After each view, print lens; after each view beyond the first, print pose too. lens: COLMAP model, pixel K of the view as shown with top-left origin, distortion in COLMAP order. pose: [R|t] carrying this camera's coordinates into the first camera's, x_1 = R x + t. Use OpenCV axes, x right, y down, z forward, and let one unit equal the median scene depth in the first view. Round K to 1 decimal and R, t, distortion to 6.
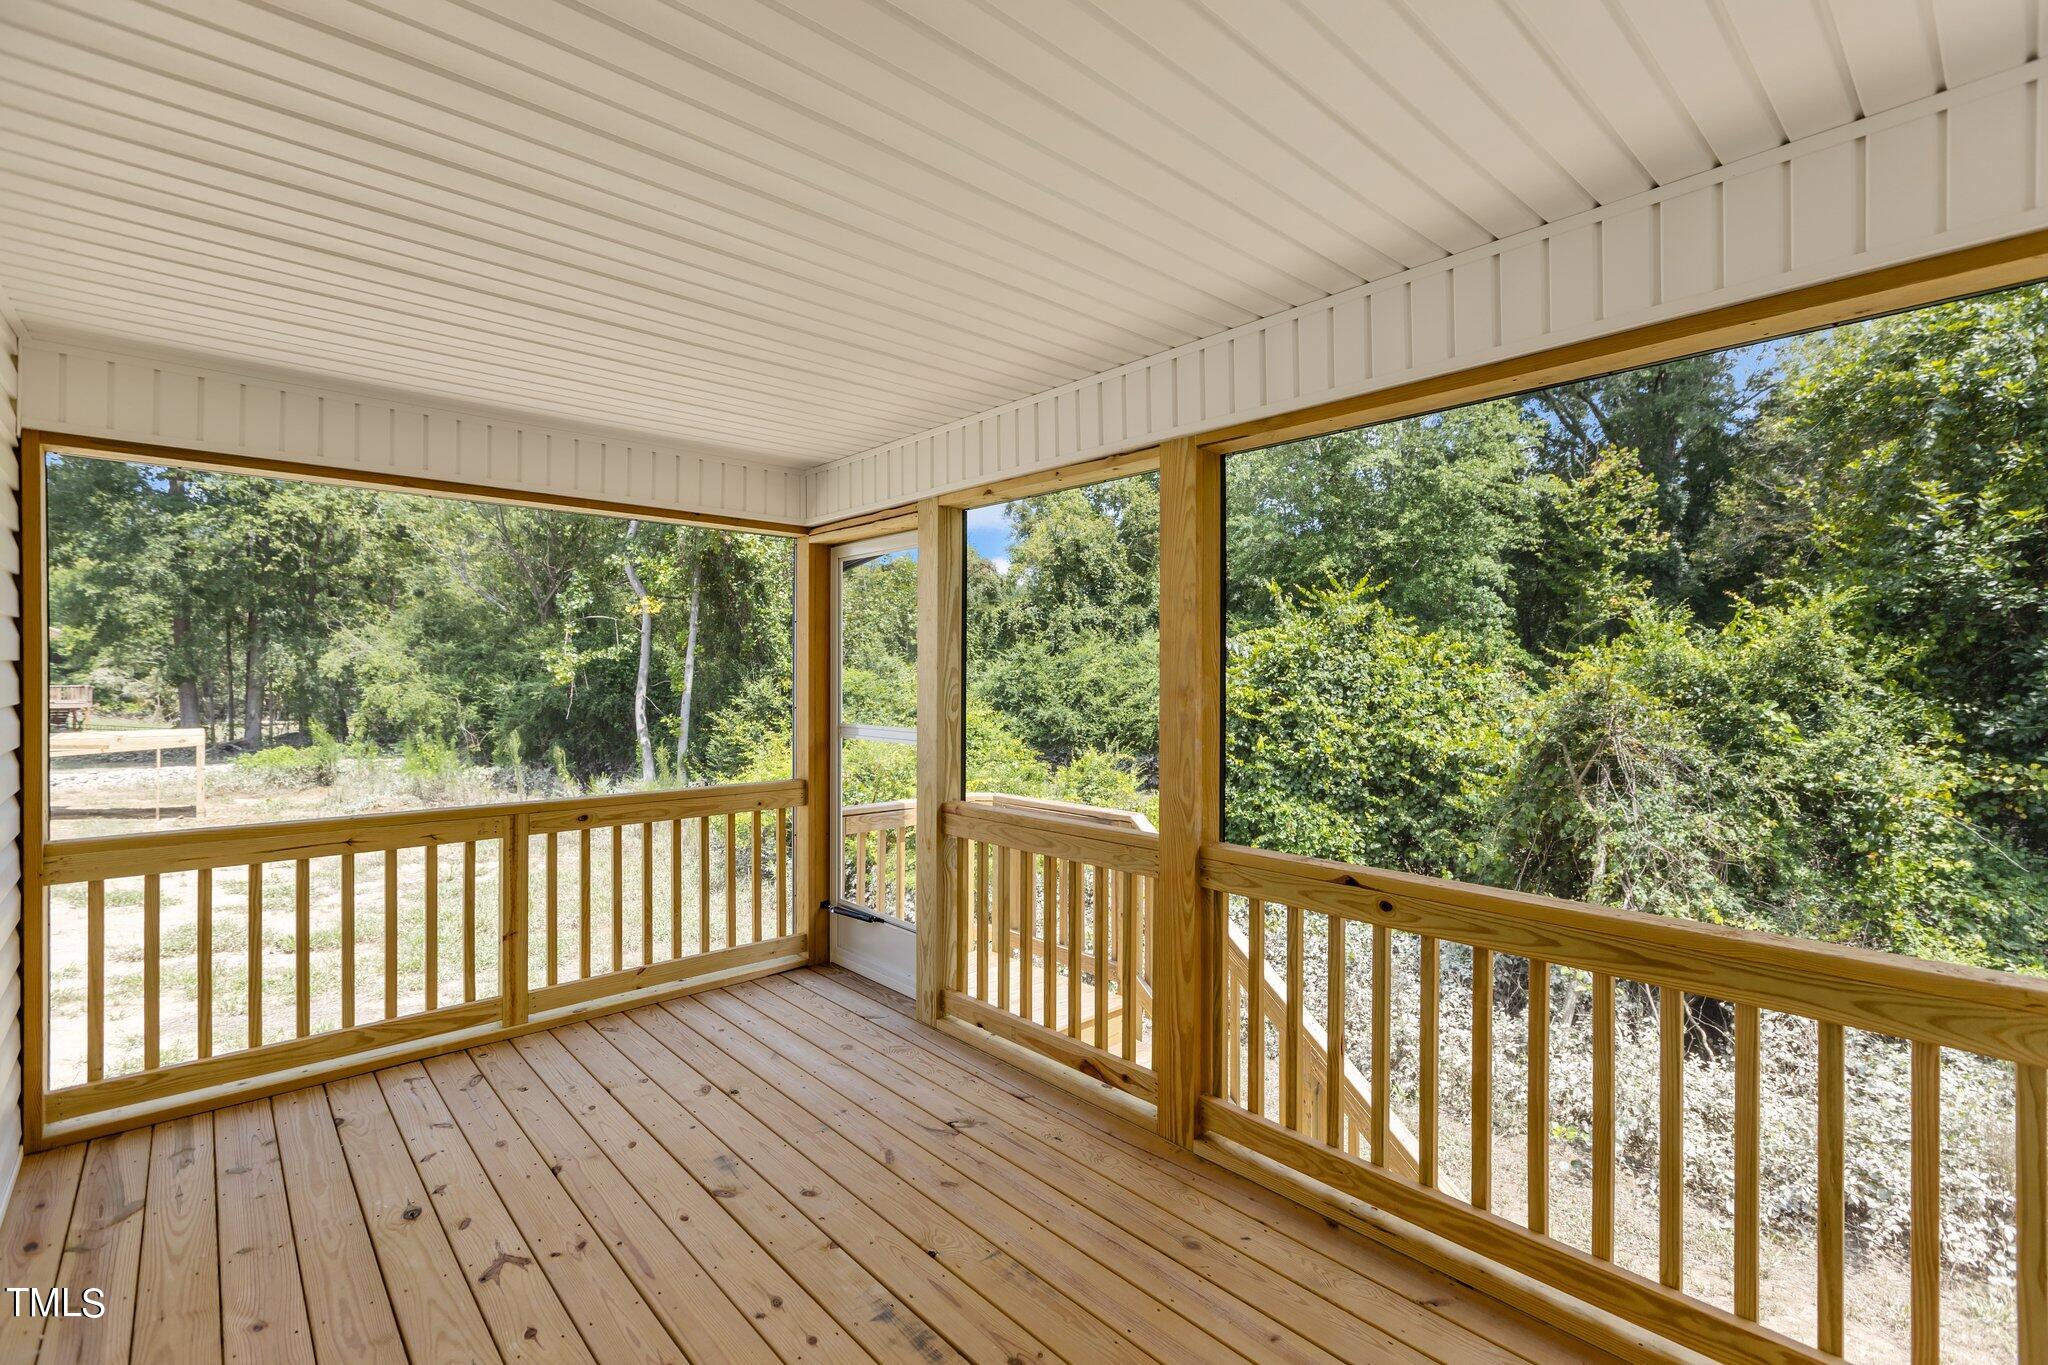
lens RADIAL K [[916.8, 0, 1049.8], [0, 916.8, 676.6], [0, 0, 1]] dist [-0.000381, 0.000908]
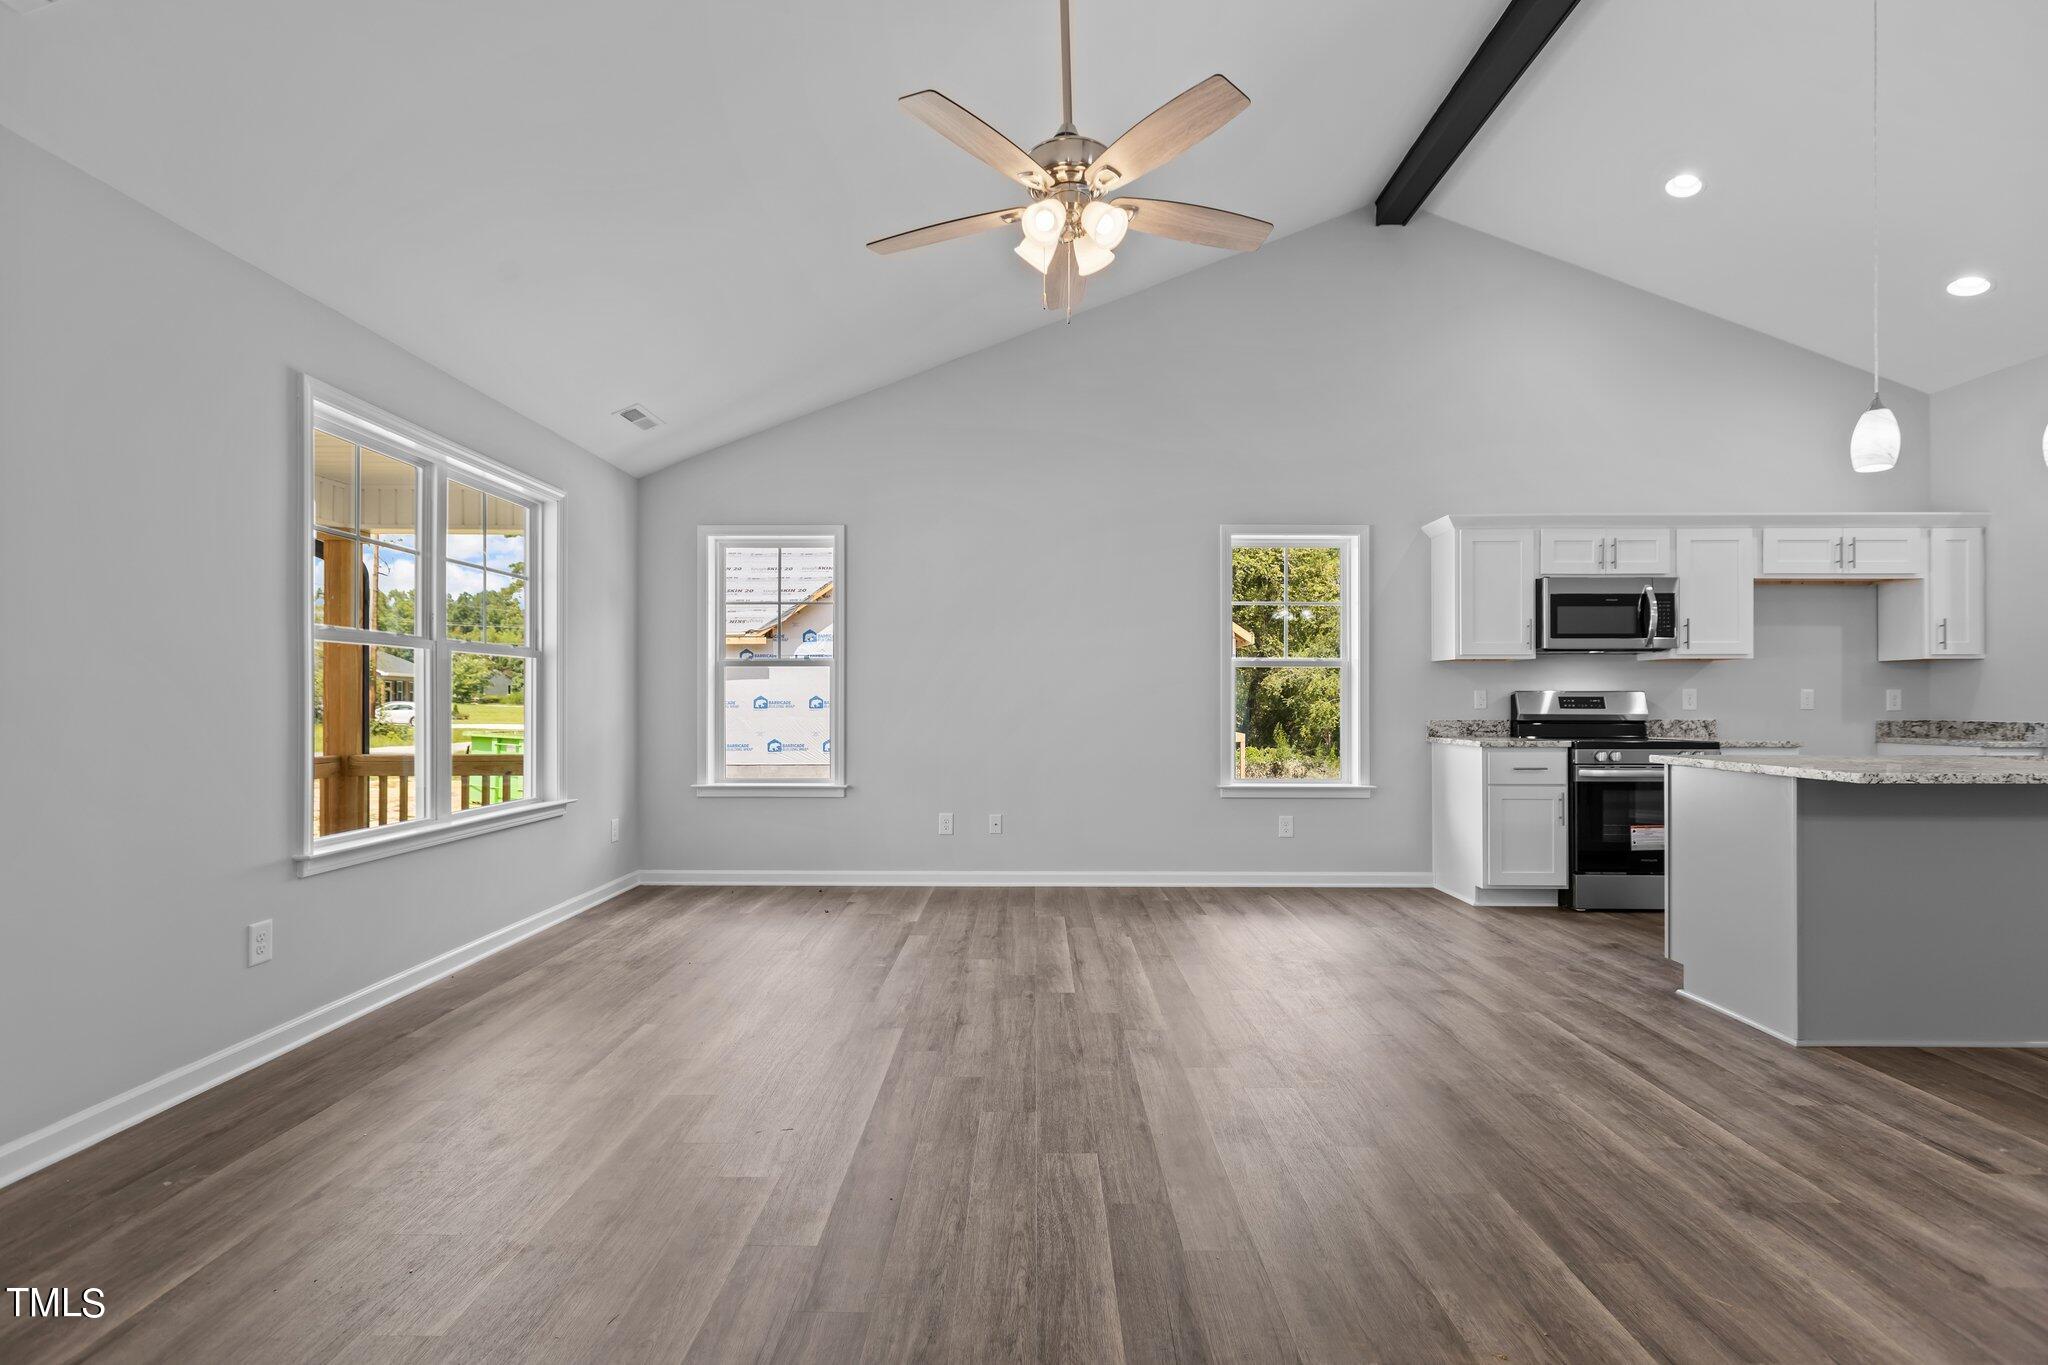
lens RADIAL K [[916.8, 0, 1026.3], [0, 916.8, 691.6], [0, 0, 1]] dist [-0.000381, 0.000908]
pose [[0.725763, -0.004394, -0.687931, -0.532425], [-0.003656, 0.999941, -0.010245, 0.037978], [0.687935, 0.009951, 0.725704, -0.771506]]
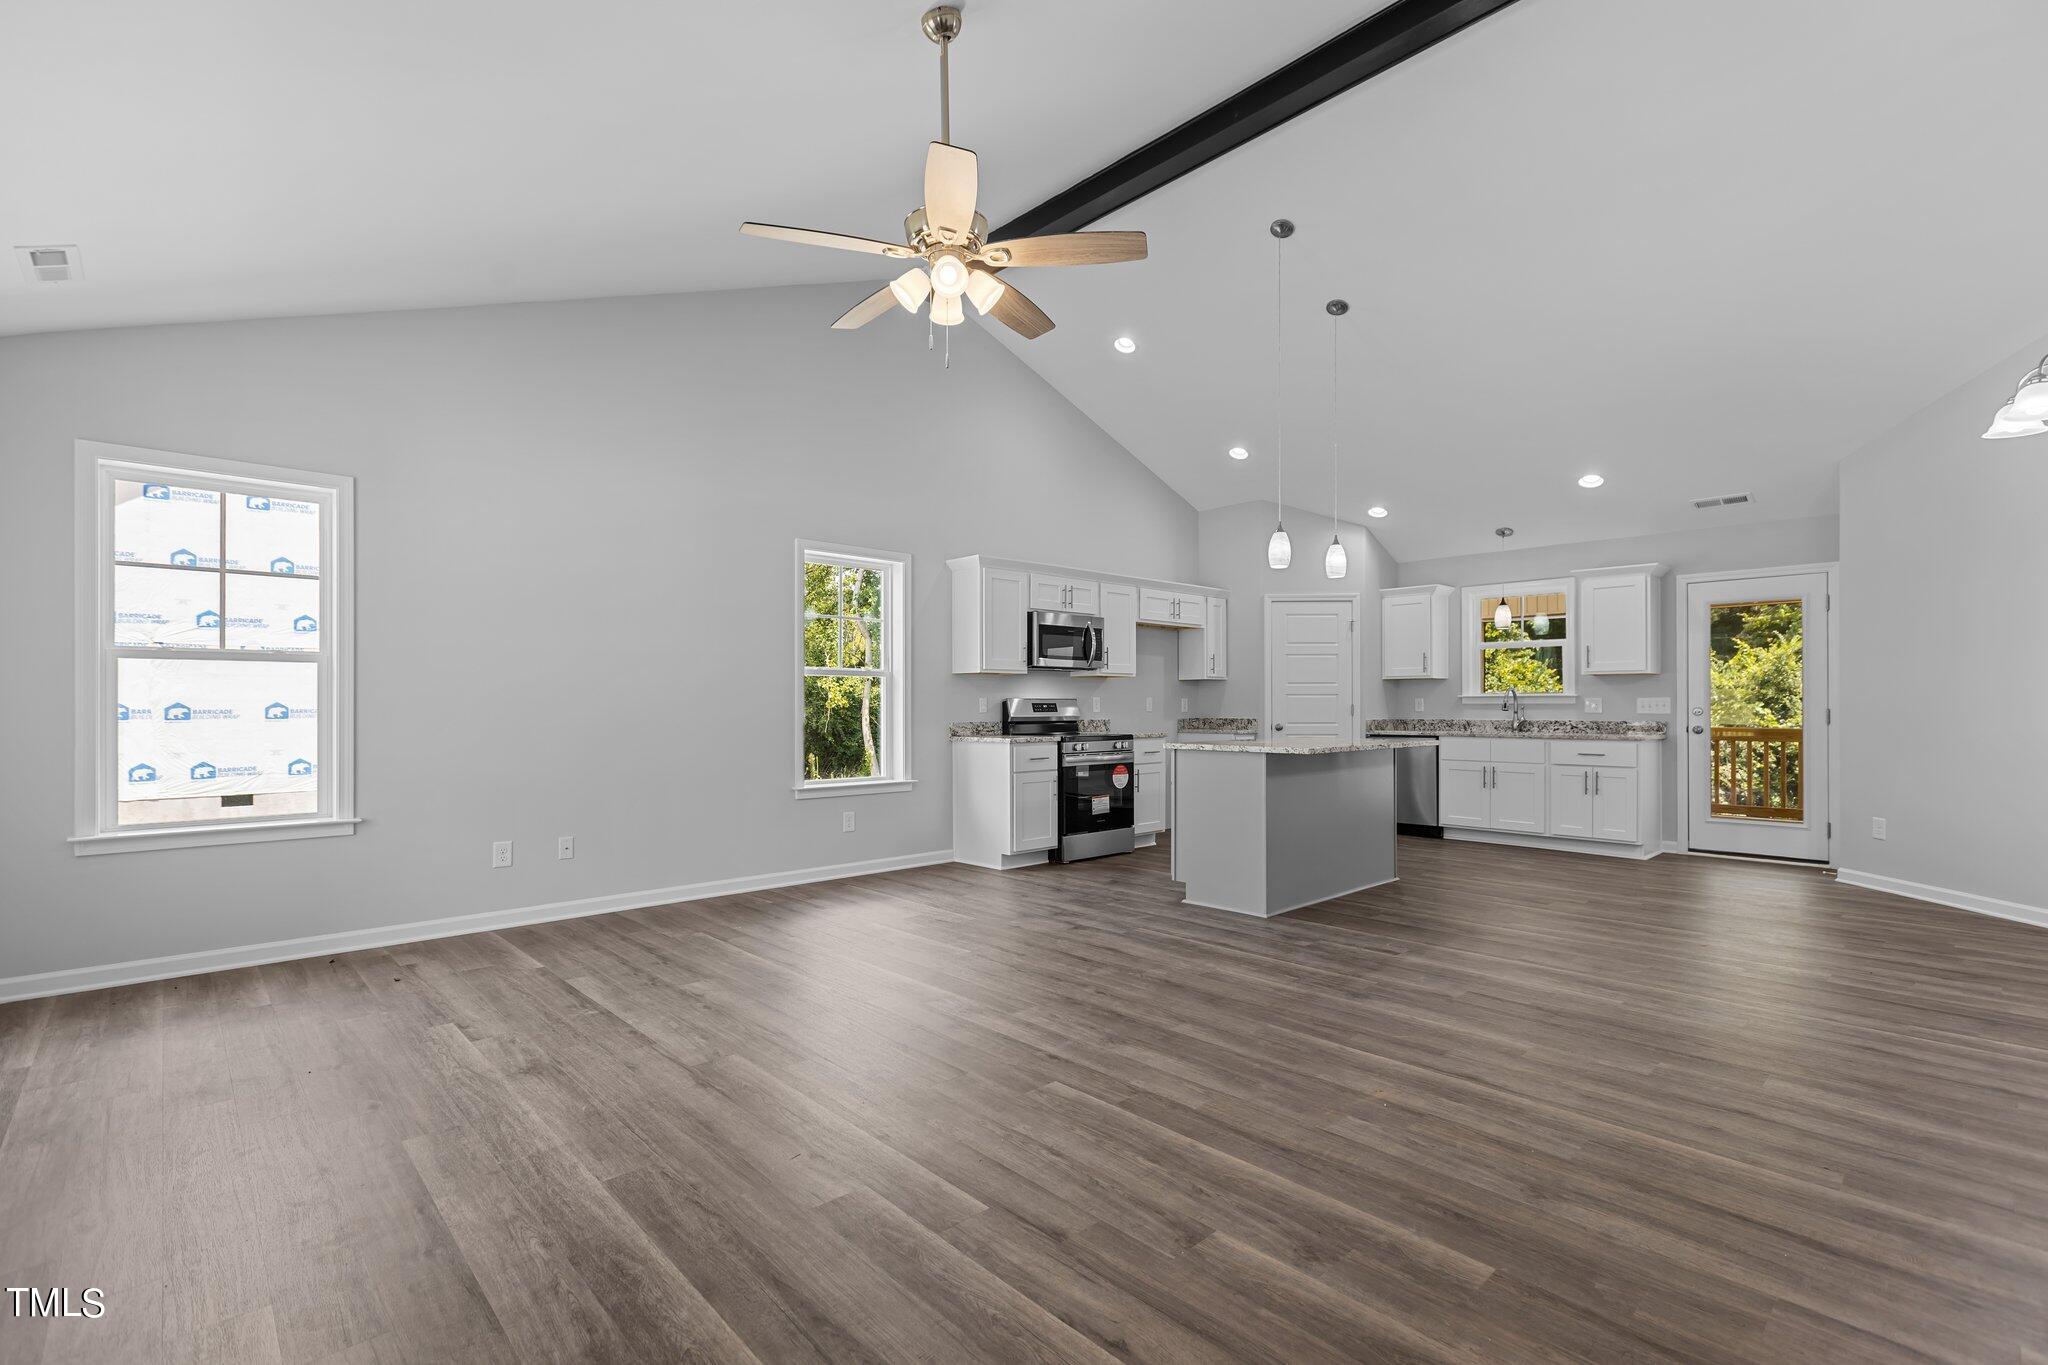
lens RADIAL K [[916.8, 0, 1023.0], [0, 916.8, 688.2], [0, 0, 1]] dist [-0.000381, 0.000908]
pose [[1.000000, -0.000222, -0.000327, -0.741712], [0.000214, 0.999768, -0.021556, 0.038268], [0.000332, 0.021555, 0.999768, -0.906691]]
